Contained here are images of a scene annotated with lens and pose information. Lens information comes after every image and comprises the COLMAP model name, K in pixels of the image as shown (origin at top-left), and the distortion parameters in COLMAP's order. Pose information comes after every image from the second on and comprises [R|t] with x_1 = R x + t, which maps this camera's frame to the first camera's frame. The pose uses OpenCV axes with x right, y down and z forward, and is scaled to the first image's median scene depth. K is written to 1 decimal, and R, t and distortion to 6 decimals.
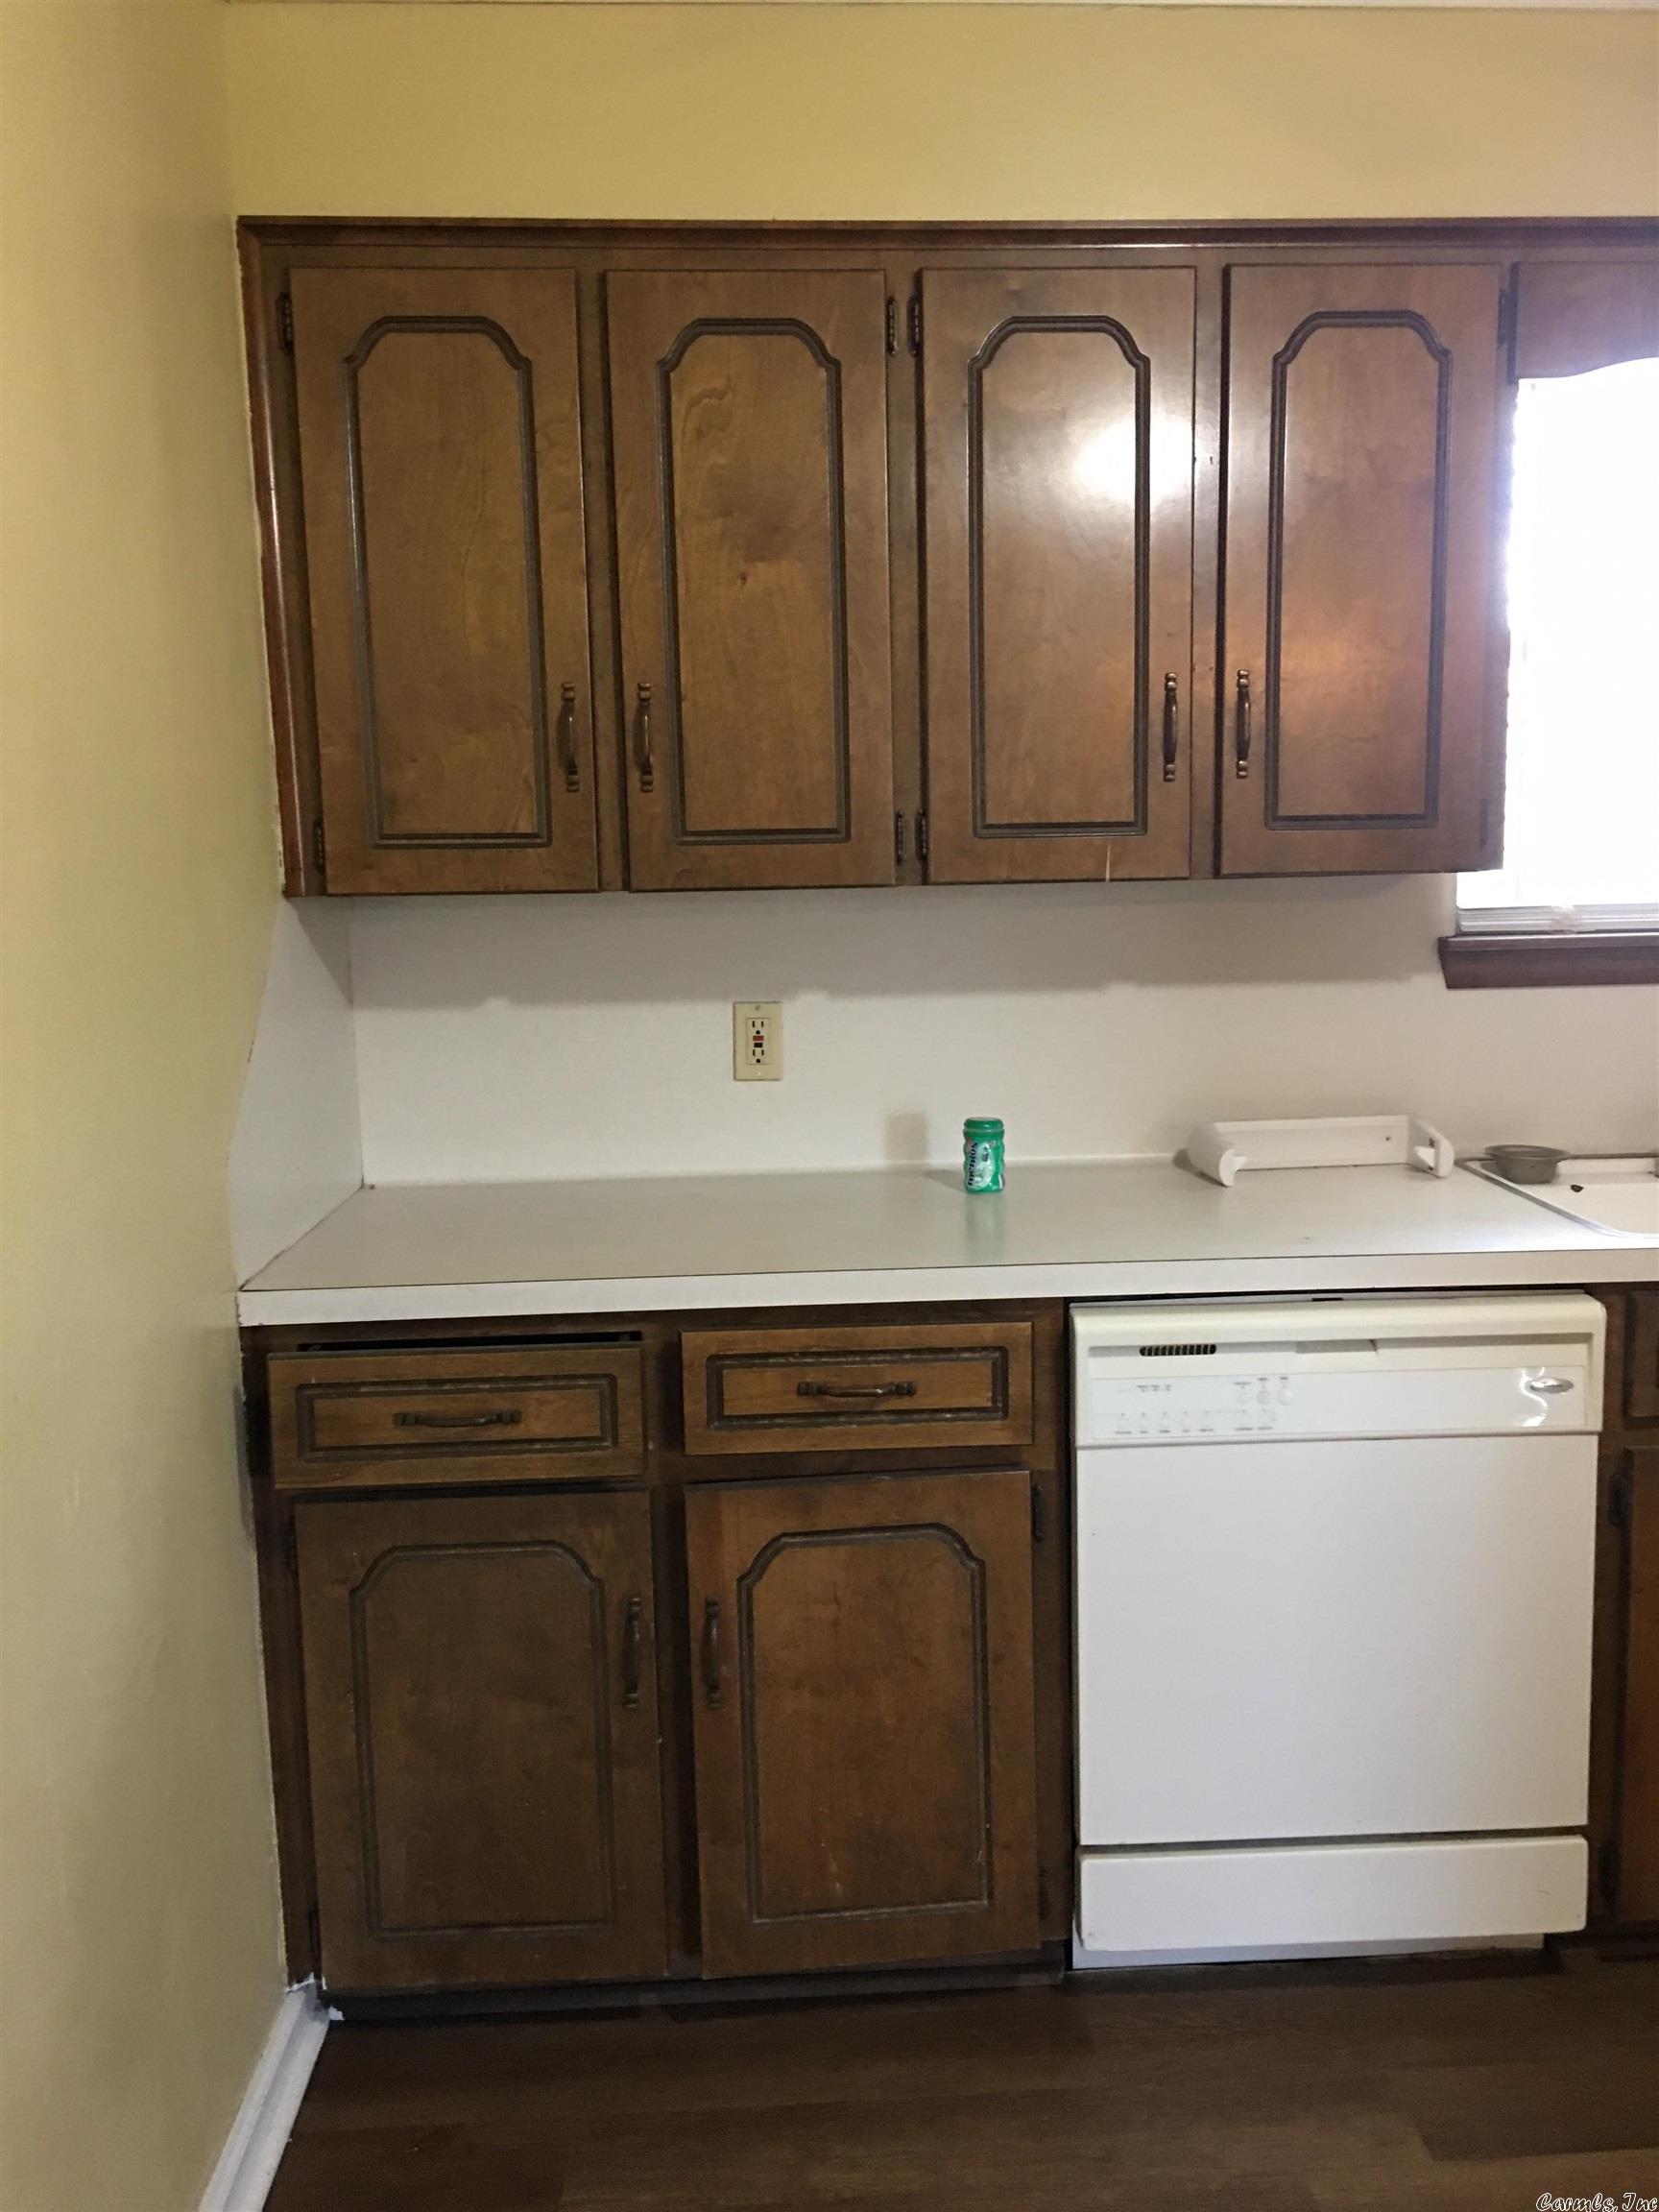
lens RADIAL K [[1859.1, 0, 881.1], [0, 1859.1, 1085.5], [0, 0, 1]] dist [0.068474, -0.072991]
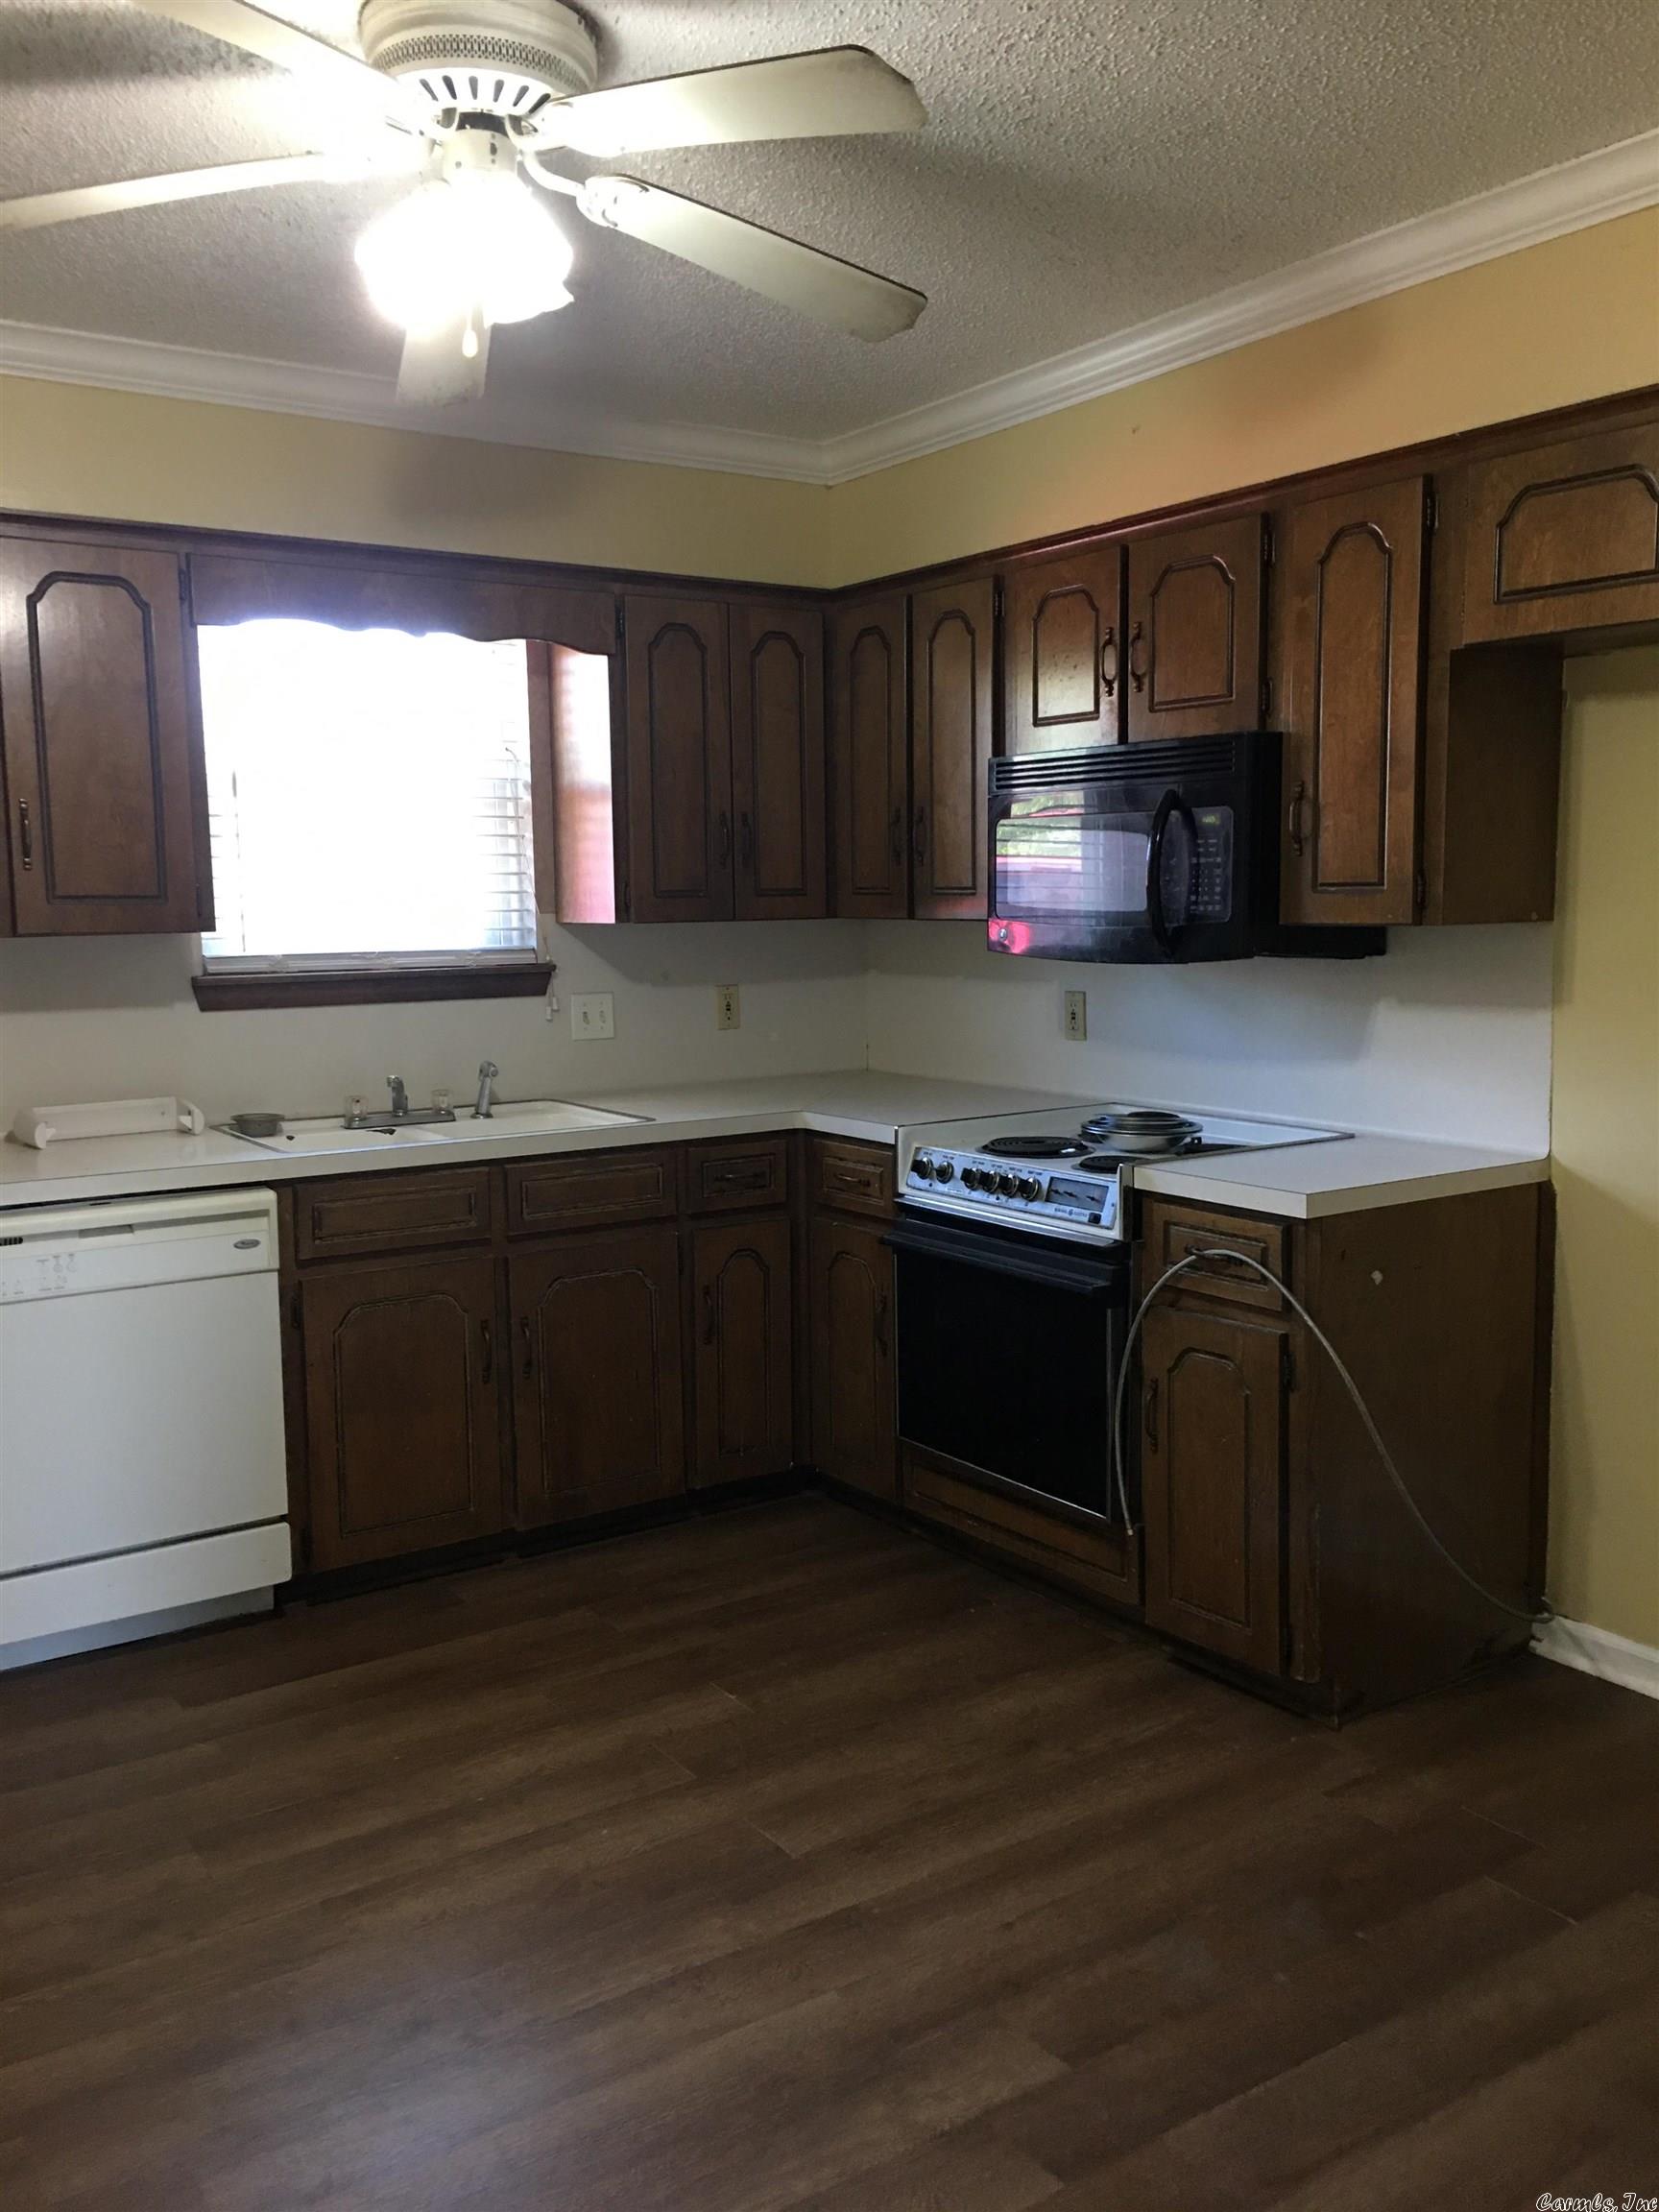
lens RADIAL K [[1859.1, 0, 832.6], [0, 1859.1, 1101.4], [0, 0, 1]] dist [0.068474, -0.072991]
pose [[0.864240, -0.051725, 0.500413, -0.012556], [0.064414, 0.997890, -0.008099, 0.077107], [-0.498938, 0.039233, 0.865749, -0.643381]]
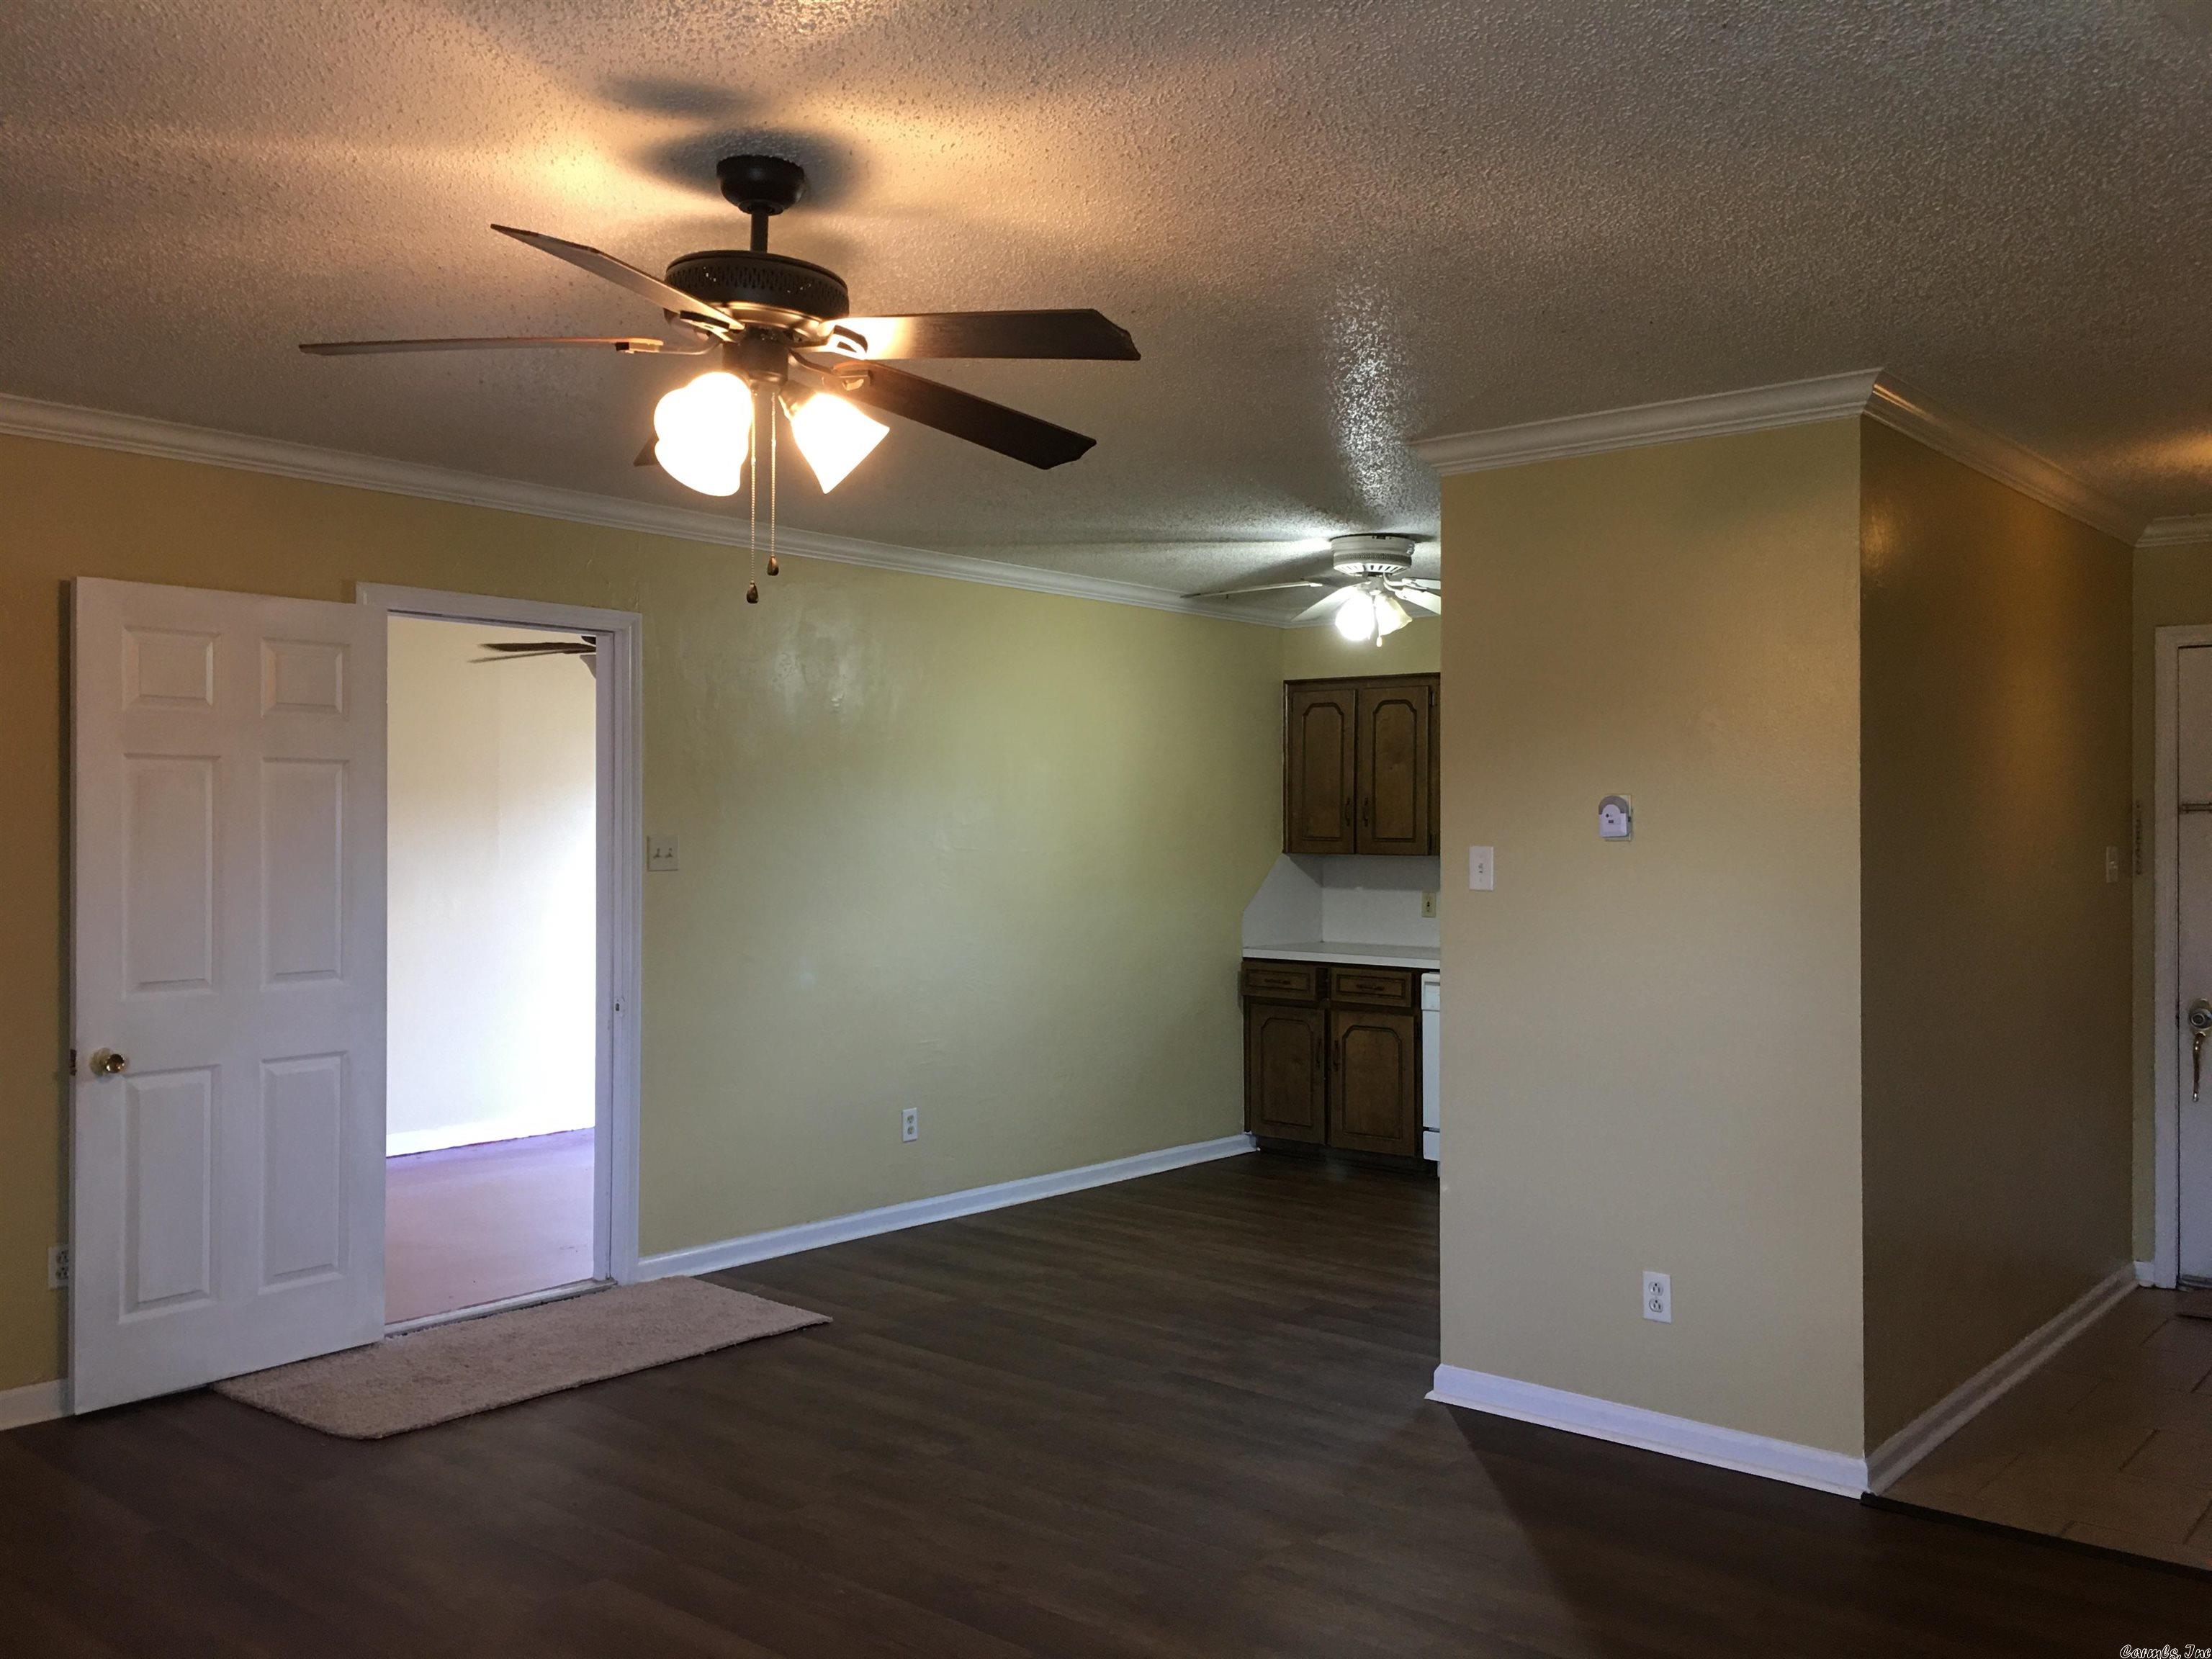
lens RADIAL K [[1859.1, 0, 1084.7], [0, 1859.1, 828.3], [0, 0, 1]] dist [0.068474, -0.072991]
pose [[0.715415, 0.024760, -0.698261, 2.013989], [-0.111244, 0.990660, -0.078849, 0.189475], [0.689787, 0.134087, 0.711488, -1.939880]]
